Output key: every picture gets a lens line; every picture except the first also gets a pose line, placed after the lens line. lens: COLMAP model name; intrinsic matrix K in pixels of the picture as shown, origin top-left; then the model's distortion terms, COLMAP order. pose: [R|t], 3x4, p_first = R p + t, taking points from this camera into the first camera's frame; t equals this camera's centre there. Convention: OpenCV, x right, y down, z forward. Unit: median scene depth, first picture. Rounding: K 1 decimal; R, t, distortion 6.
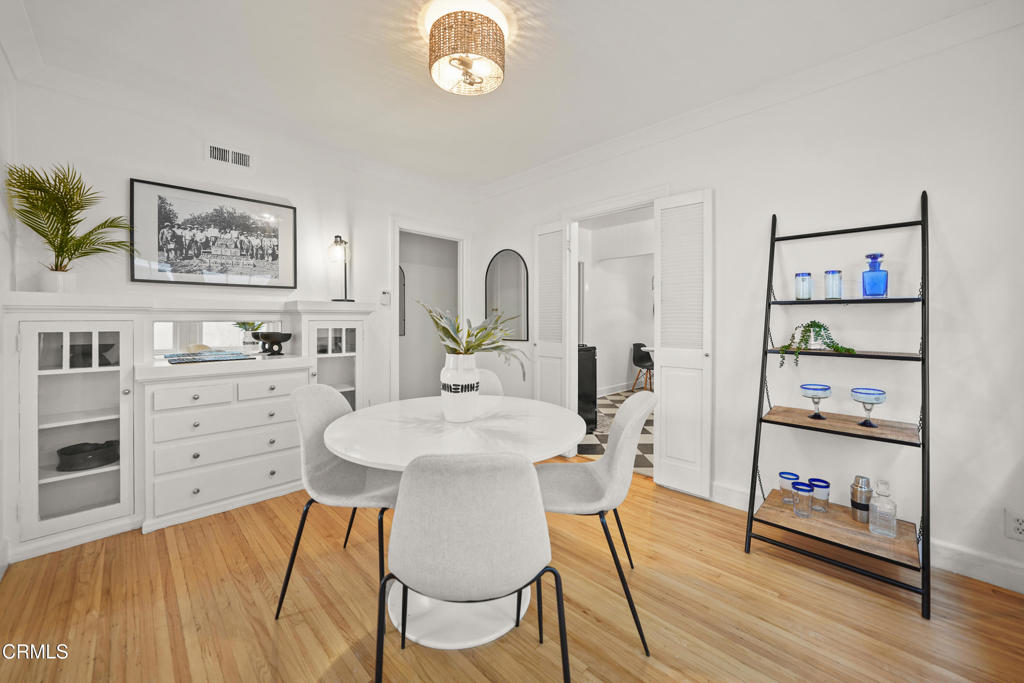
lens RADIAL K [[377.9, 0, 512.6], [0, 377.9, 320.7], [0, 0, 1]] dist [-0.015288, 0.000075]
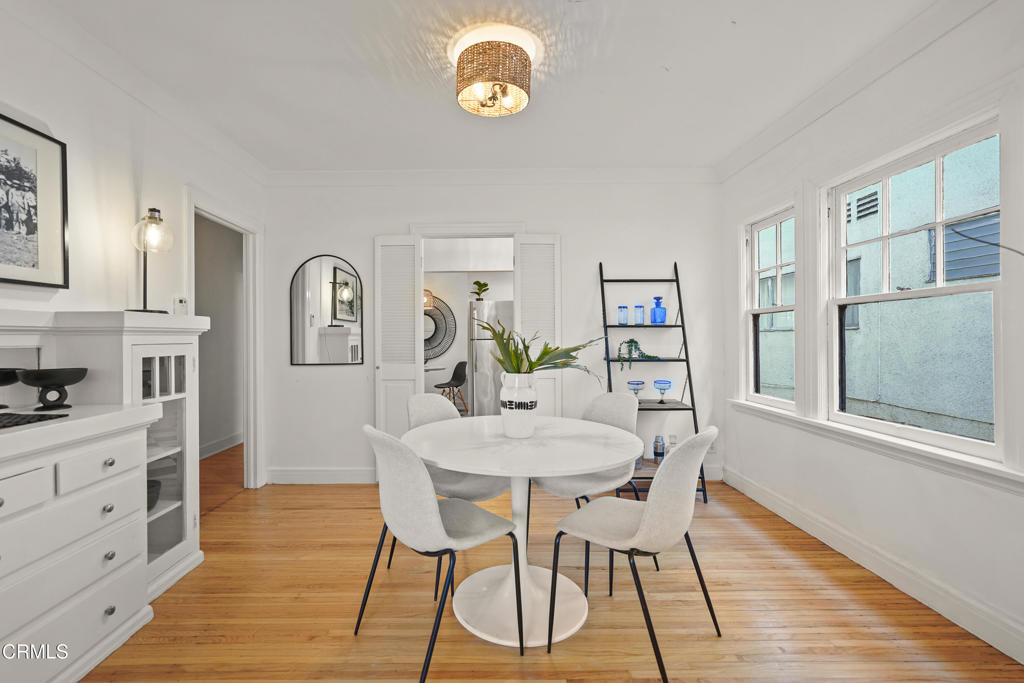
lens RADIAL K [[441.9, 0, 469.7], [0, 441.9, 337.8], [0, 0, 1]] dist [-0.002012, -0.000140]
pose [[0.726681, -0.006482, 0.686945, -0.803638], [0.009035, 0.999959, -0.000121, -0.008699], [-0.686916, 0.006294, 0.726710, 0.147012]]
